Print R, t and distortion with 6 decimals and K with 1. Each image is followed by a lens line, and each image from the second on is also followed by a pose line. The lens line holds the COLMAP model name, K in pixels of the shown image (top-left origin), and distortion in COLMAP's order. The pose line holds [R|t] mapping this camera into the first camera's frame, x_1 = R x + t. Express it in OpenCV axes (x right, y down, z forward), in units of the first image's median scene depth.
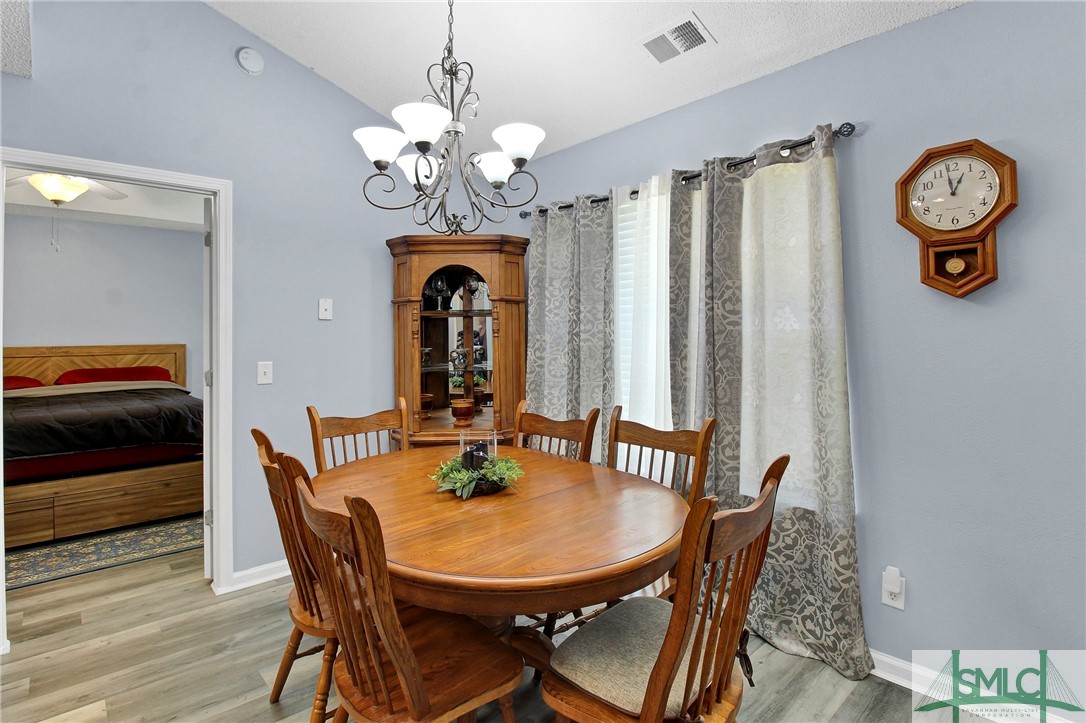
lens RADIAL K [[534.8, 0, 542.1], [0, 534.8, 354.3], [0, 0, 1]] dist [-0.011994, -0.000504]
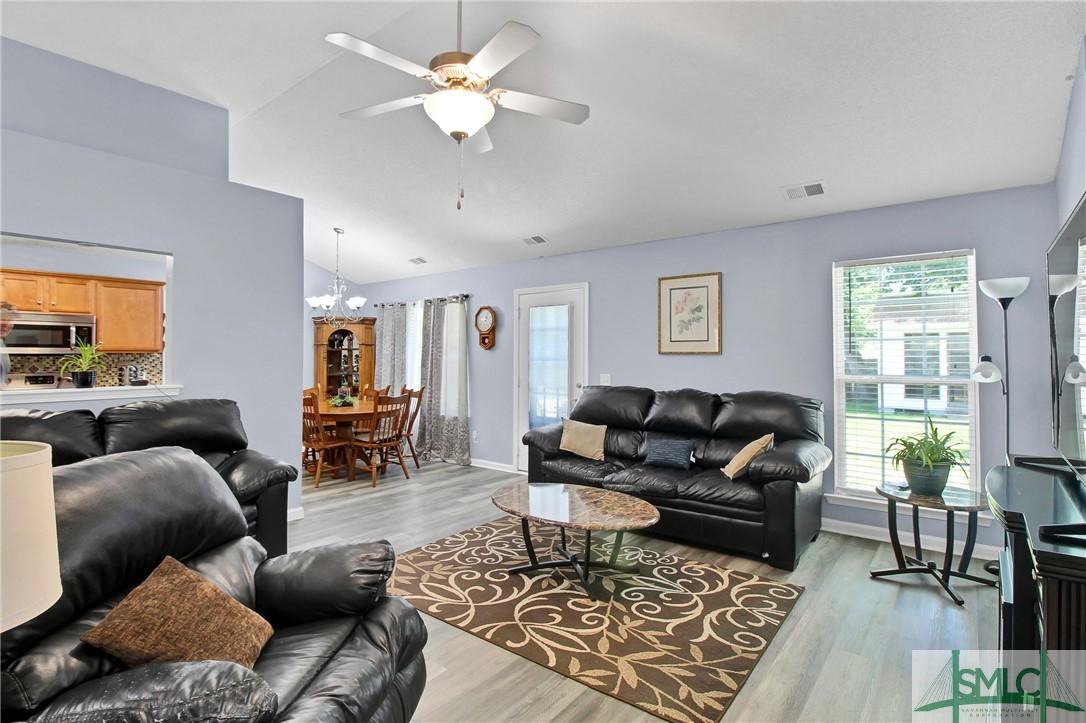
lens RADIAL K [[534.8, 0, 541.5], [0, 534.8, 359.3], [0, 0, 1]] dist [-0.011994, -0.000504]
pose [[0.988052, 0.002982, 0.154095, 0.332423], [0.001344, 0.999608, -0.027966, 0.030765], [-0.154118, 0.027839, 0.987660, -1.416870]]
